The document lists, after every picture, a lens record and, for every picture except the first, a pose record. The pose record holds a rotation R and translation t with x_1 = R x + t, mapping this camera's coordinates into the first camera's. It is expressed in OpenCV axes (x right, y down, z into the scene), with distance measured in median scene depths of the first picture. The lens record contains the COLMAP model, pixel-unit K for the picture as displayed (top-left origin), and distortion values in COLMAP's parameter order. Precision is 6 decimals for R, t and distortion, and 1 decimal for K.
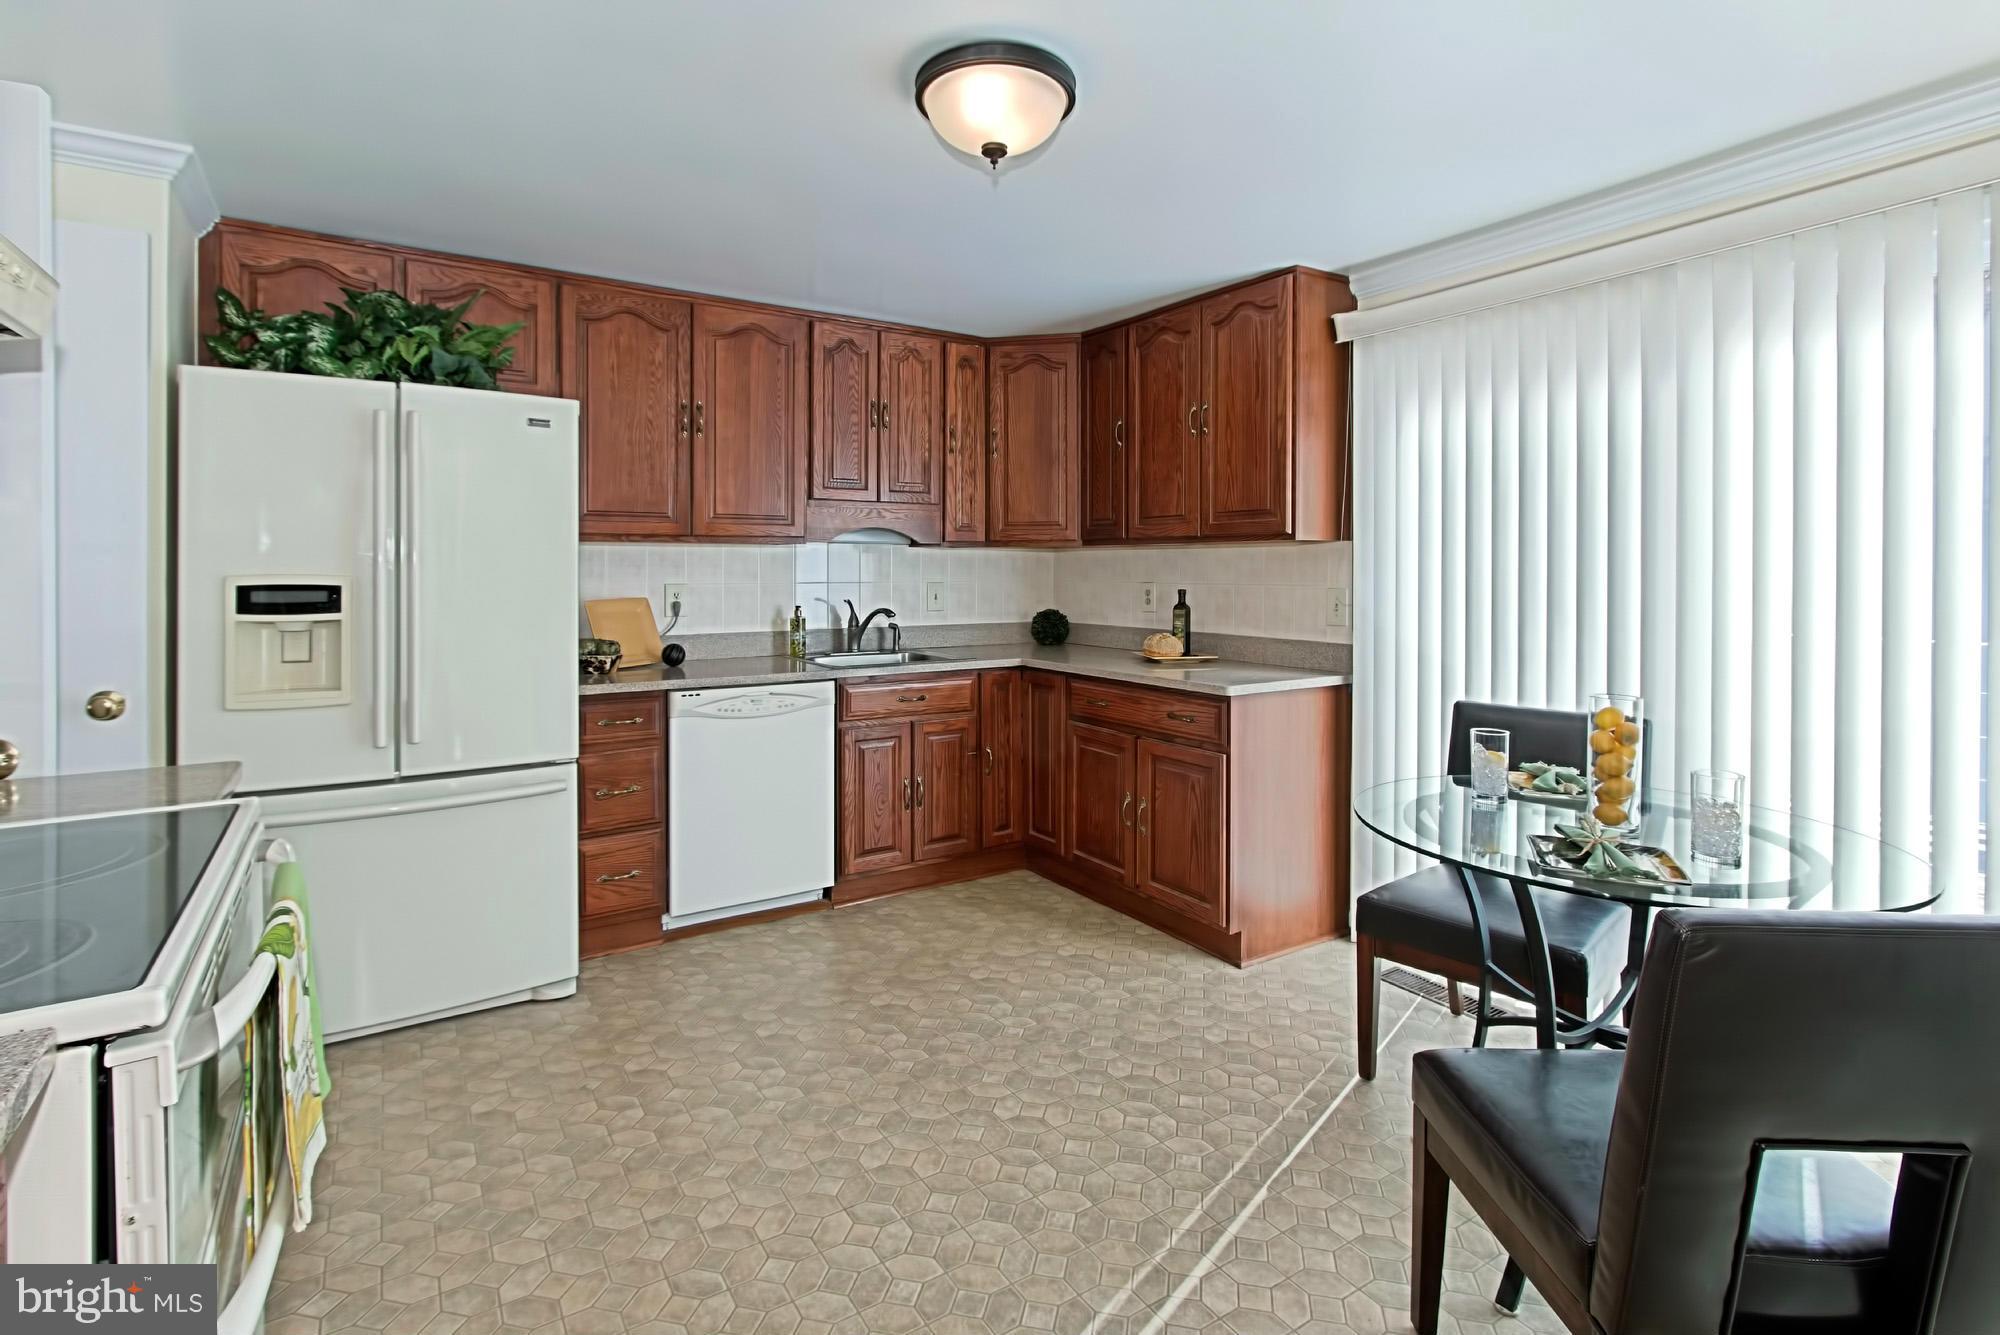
lens RADIAL K [[908.2, 0, 945.6], [0, 908.2, 569.5], [0, 0, 1]] dist [0.000236, 0.000082]
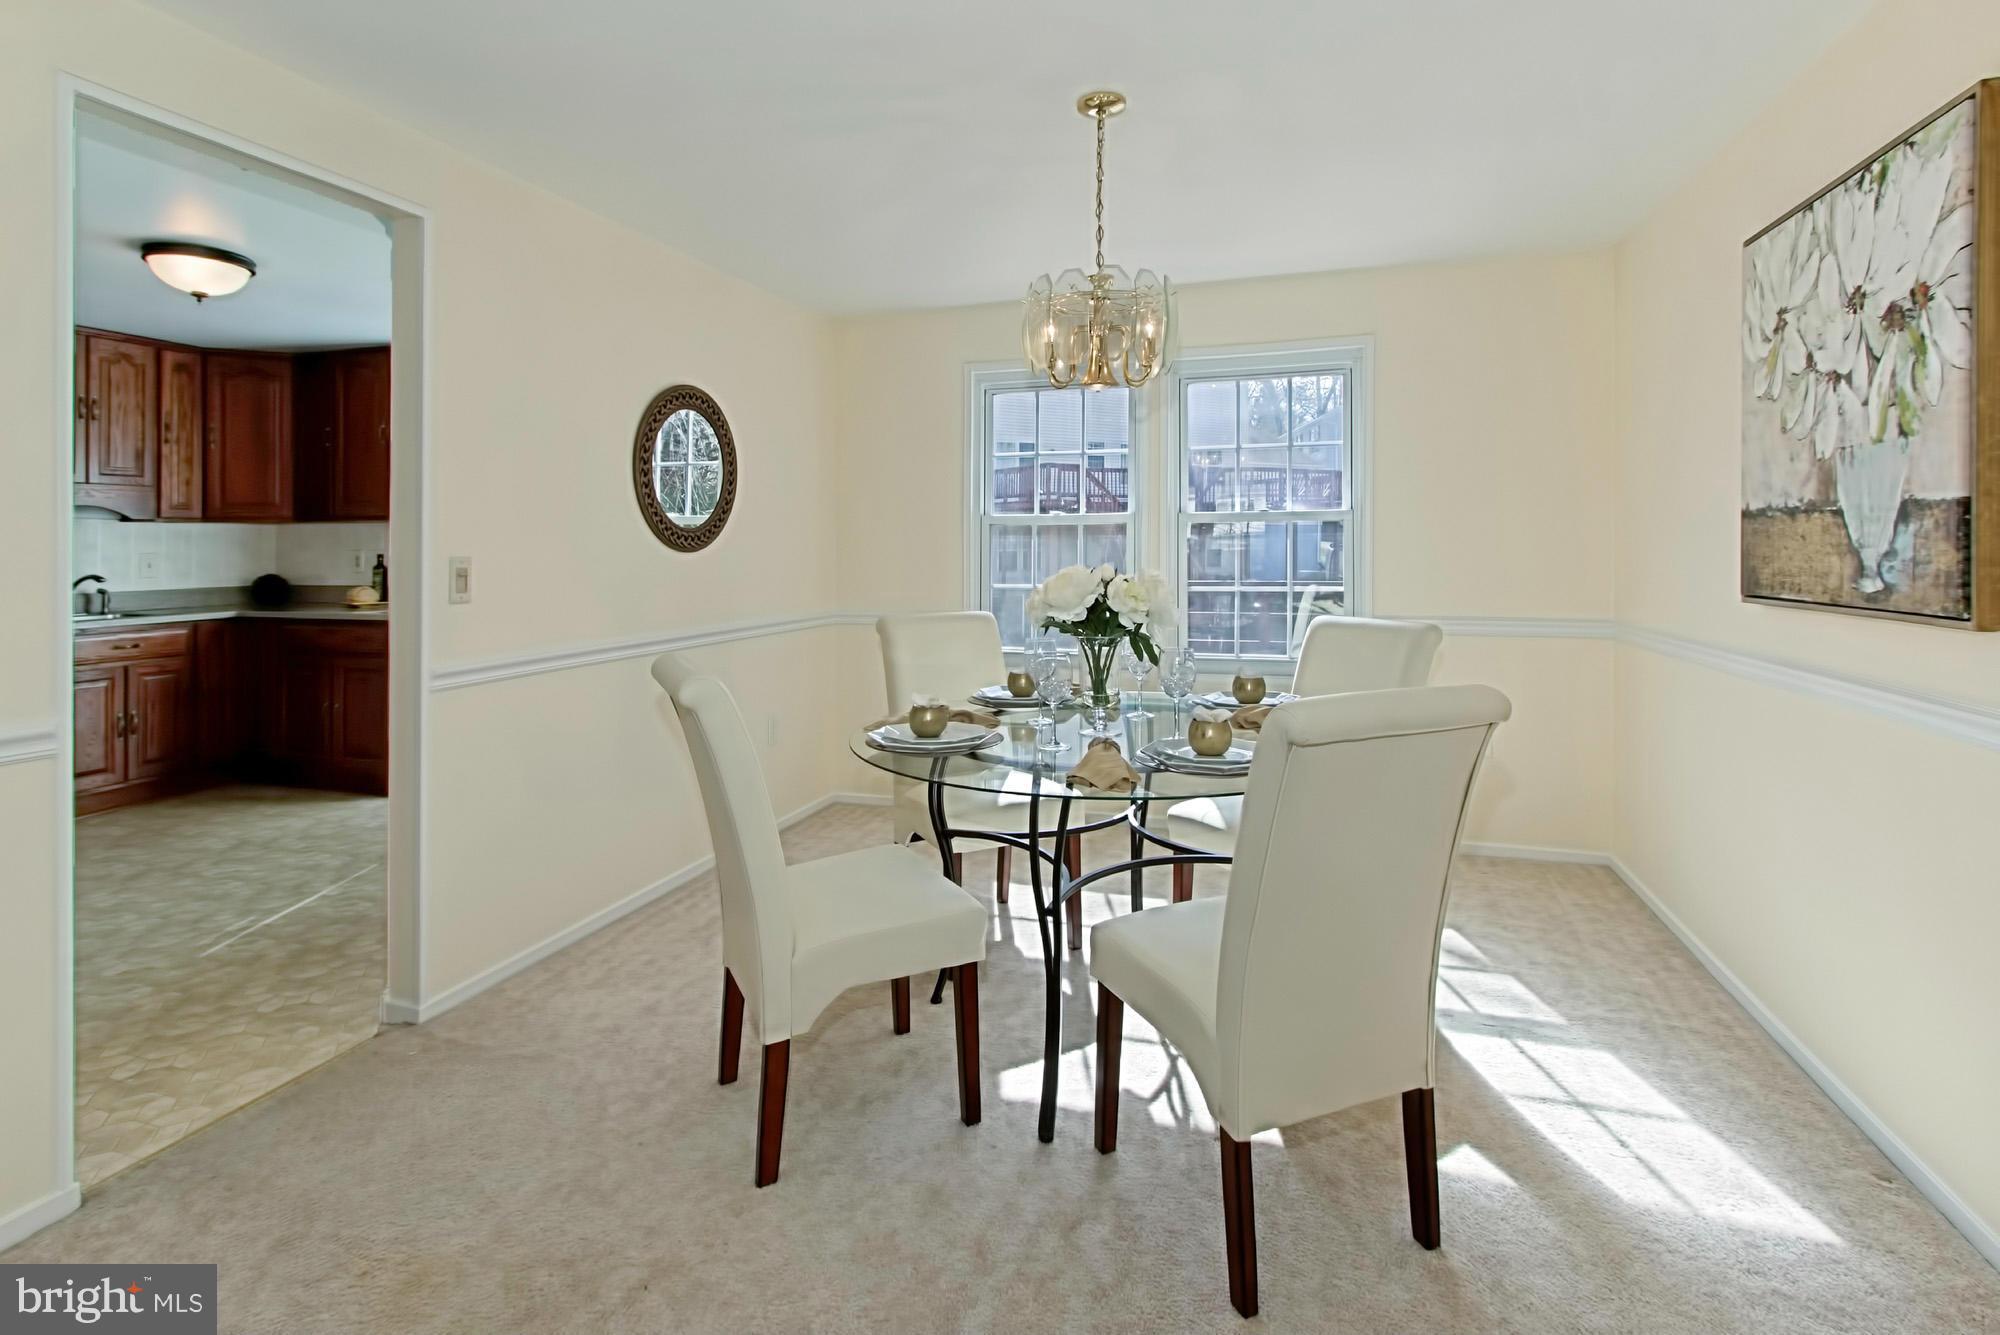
lens RADIAL K [[970.2, 0, 931.1], [0, 970.2, 533.6], [0, 0, 1]] dist [-0.001441, -0.000315]
pose [[0.780880, -0.000316, 0.624681, -0.005410], [0.007540, 0.999932, -0.008919, 0.010099], [-0.624635, 0.011675, 0.780829, -0.691305]]
